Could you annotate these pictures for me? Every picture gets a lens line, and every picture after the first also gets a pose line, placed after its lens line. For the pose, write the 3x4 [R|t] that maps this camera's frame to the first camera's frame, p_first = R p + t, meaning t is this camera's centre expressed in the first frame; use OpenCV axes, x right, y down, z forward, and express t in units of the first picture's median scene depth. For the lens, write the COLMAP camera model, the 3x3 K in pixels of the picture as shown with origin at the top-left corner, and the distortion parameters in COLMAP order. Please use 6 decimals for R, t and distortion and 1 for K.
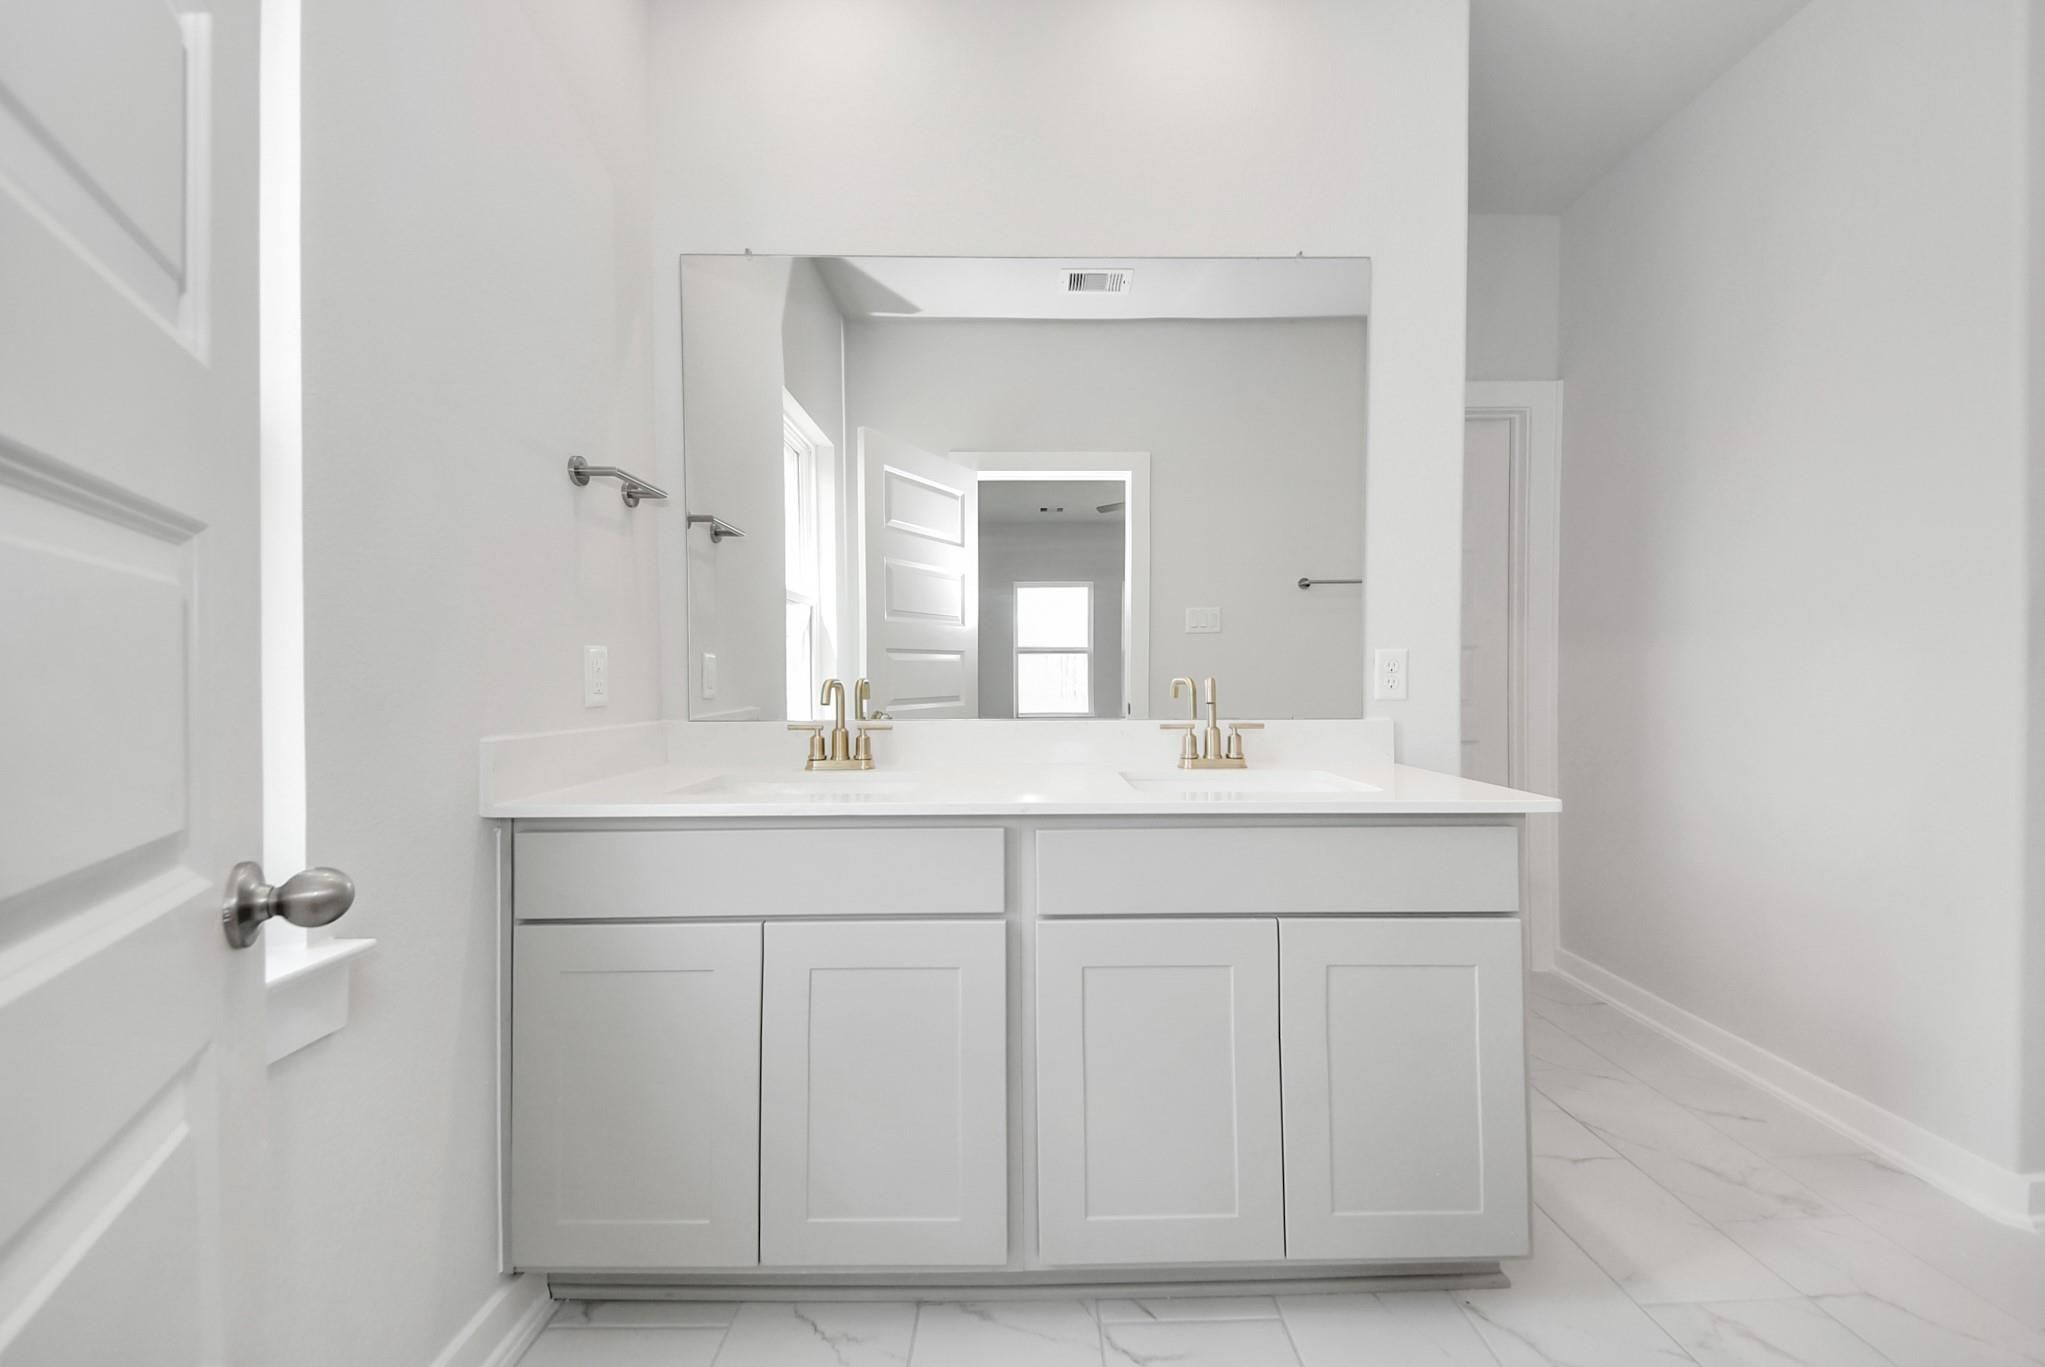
lens RADIAL K [[748.6, 0, 1029.3], [0, 748.6, 683.2], [0, 0, 1]] dist [0.031554, -0.014843]
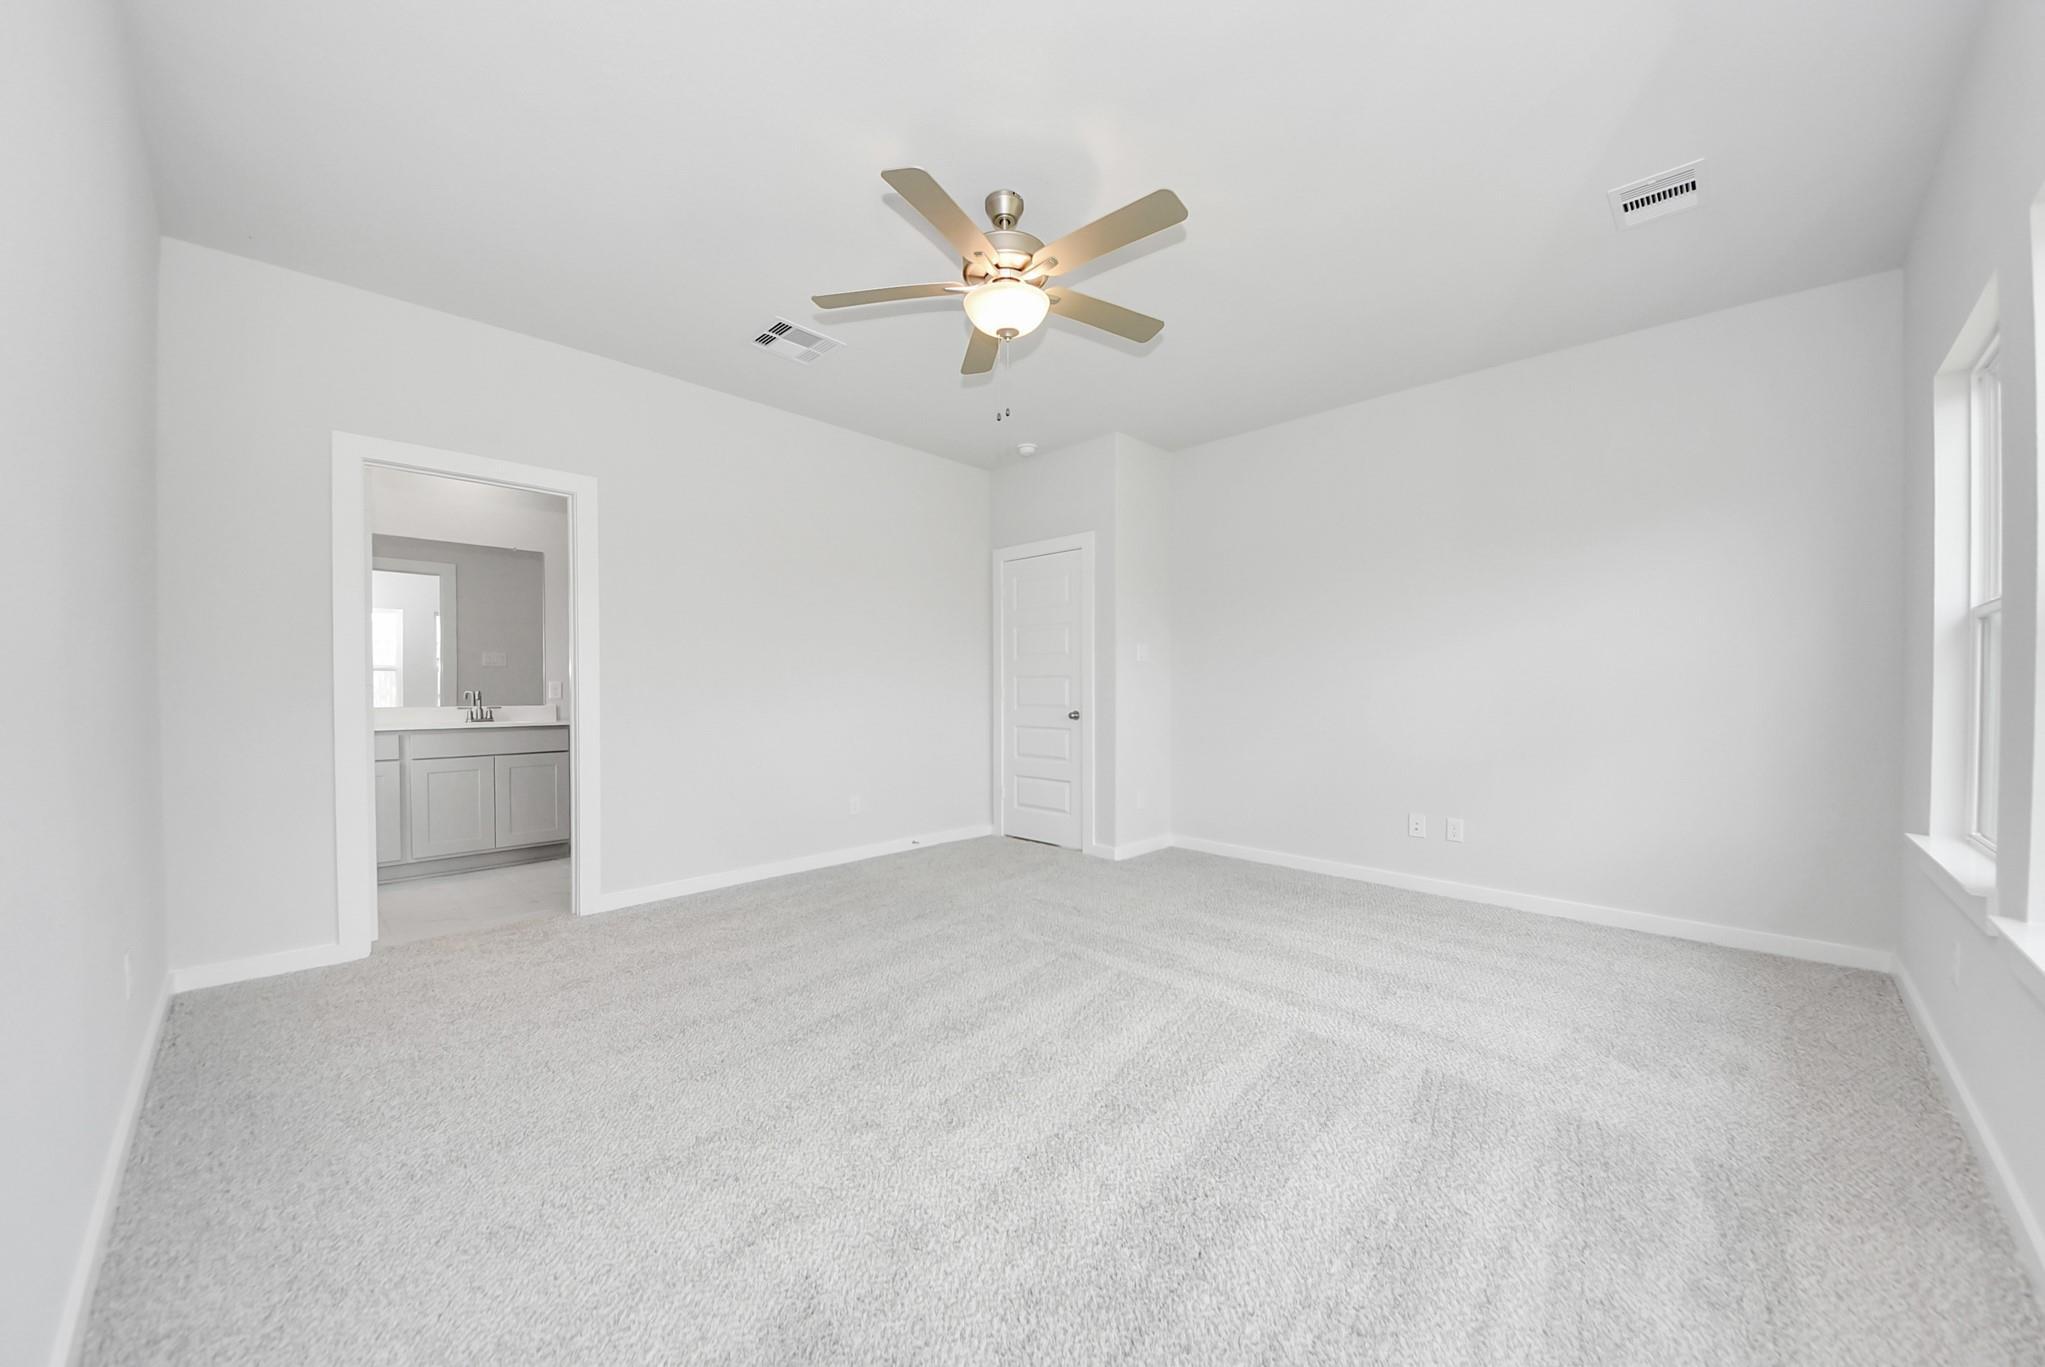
lens RADIAL K [[730.2, 0, 1041.1], [0, 730.2, 694.2], [0, 0, 1]] dist [0.019657, -0.000055]
pose [[0.699559, -0.009556, 0.714511, -0.302320], [0.007380, 0.999954, 0.006148, -0.003770], [-0.714536, 0.000973, 0.699598, -2.710264]]
